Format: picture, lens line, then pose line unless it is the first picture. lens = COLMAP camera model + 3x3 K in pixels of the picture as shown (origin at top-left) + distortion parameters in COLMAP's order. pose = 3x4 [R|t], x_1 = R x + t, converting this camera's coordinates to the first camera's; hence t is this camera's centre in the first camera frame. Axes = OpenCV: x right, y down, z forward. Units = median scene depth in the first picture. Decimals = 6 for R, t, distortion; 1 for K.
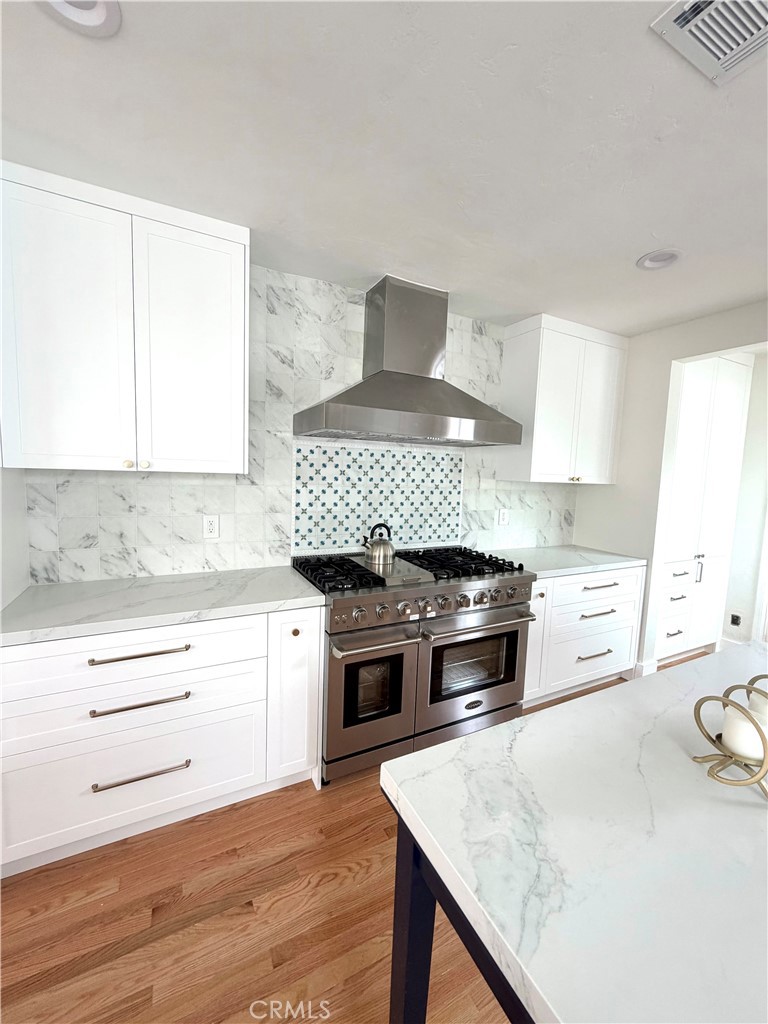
lens RADIAL K [[404.5, 0, 384.2], [0, 404.5, 510.4], [0, 0, 1]] dist [-0.001325, -0.000131]
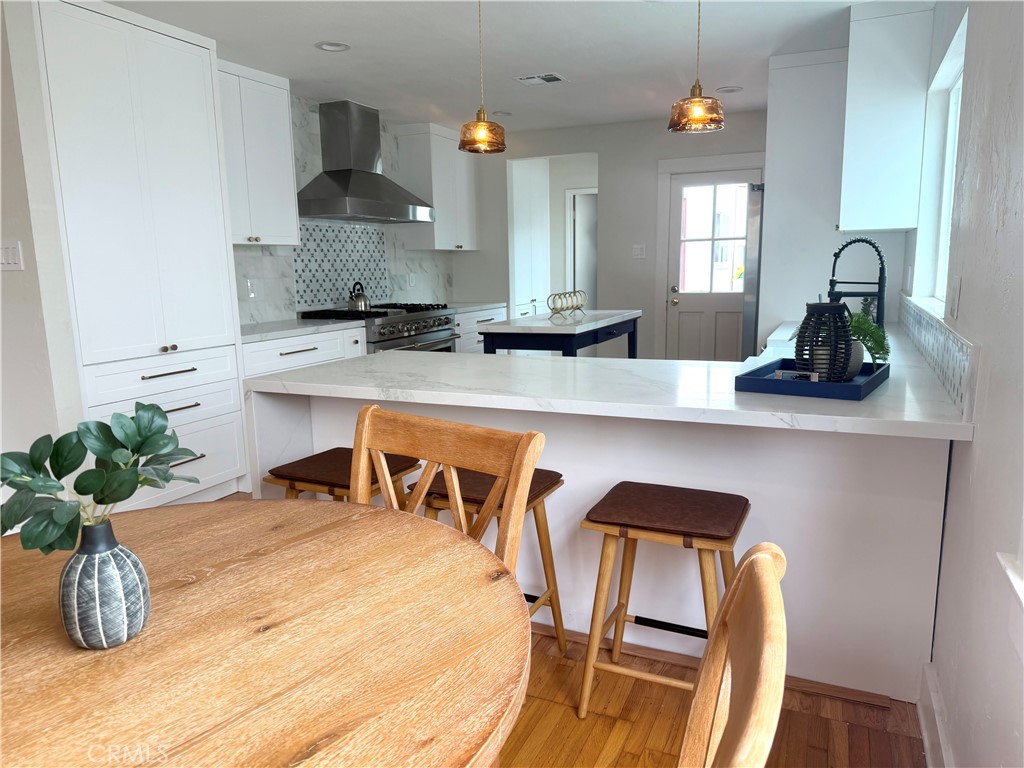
lens RADIAL K [[712.5, 0, 519.0], [0, 712.5, 393.0], [0, 0, 1]] dist [0.014539, -0.007067]
pose [[0.775267, -0.158574, 0.611404, -1.090873], [0.105705, 0.986894, 0.121927, 0.163818], [-0.622726, -0.029898, 0.781869, -1.208456]]
